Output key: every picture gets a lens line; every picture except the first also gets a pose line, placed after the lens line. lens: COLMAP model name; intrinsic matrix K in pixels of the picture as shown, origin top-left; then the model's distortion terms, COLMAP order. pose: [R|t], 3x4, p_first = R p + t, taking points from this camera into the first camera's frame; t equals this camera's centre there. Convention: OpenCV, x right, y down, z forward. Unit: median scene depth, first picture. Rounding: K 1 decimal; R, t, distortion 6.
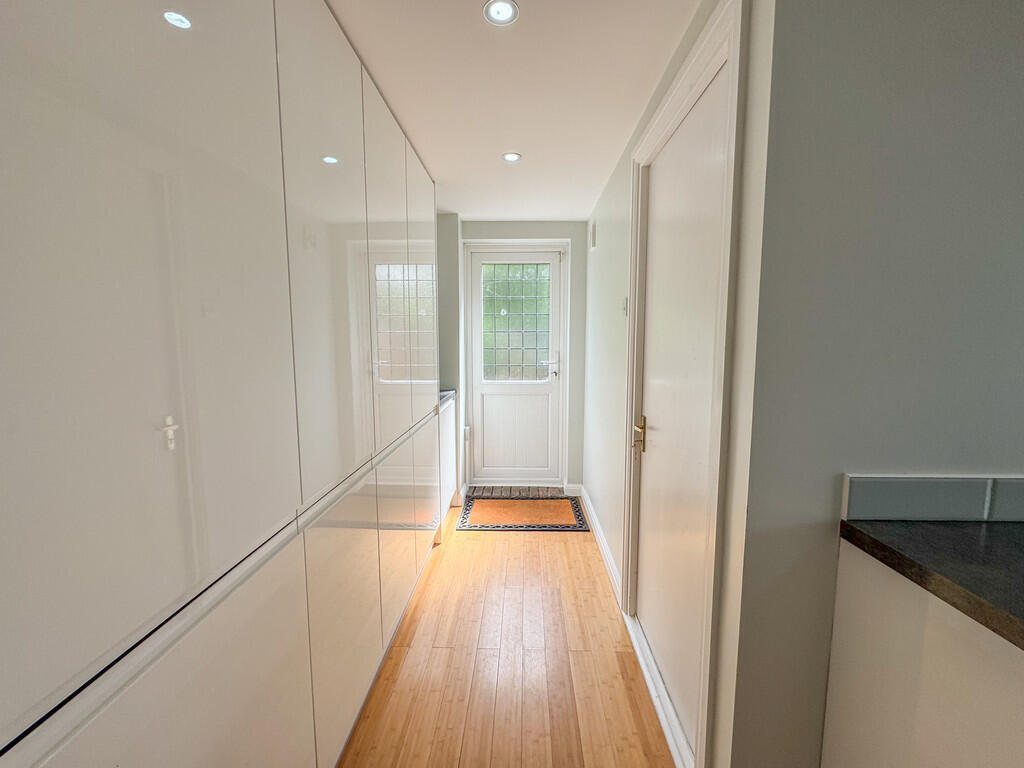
lens RADIAL K [[423.5, 0, 514.4], [0, 423.5, 383.3], [0, 0, 1]] dist [-0.009333, 0.000498]
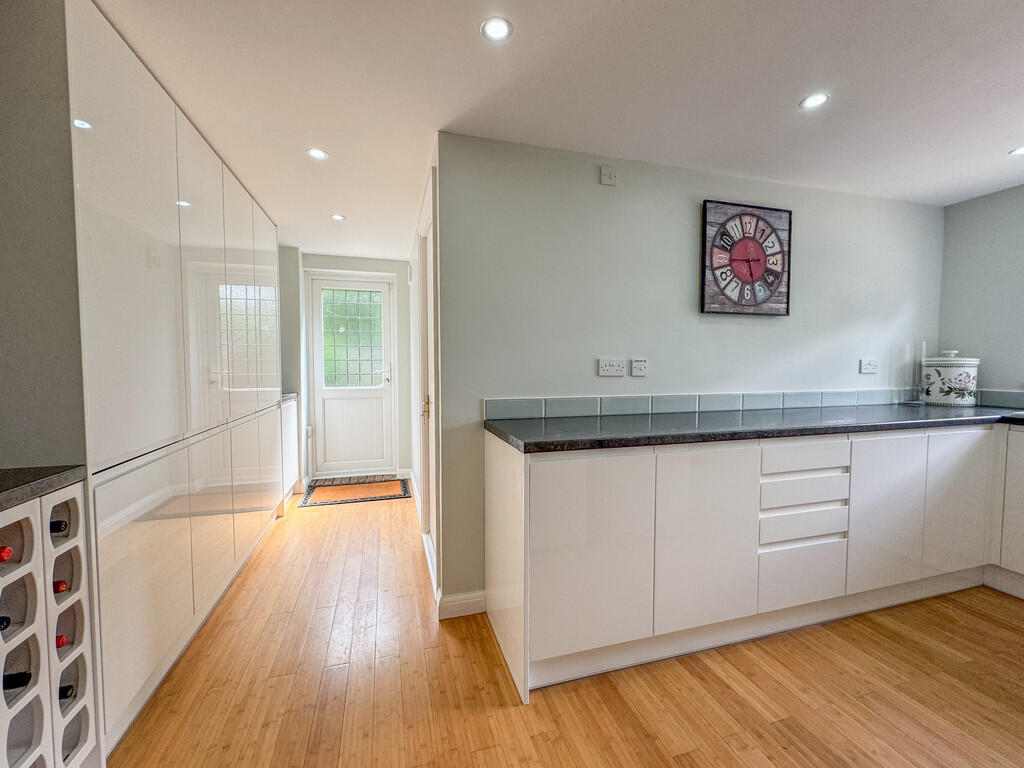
lens RADIAL K [[423.5, 0, 514.4], [0, 423.5, 383.3], [0, 0, 1]] dist [-0.009333, 0.000498]
pose [[0.948752, -0.014364, 0.315694, 0.063041], [0.032322, 0.998138, -0.051722, 0.066969], [-0.314363, 0.059276, 0.947450, -0.304434]]
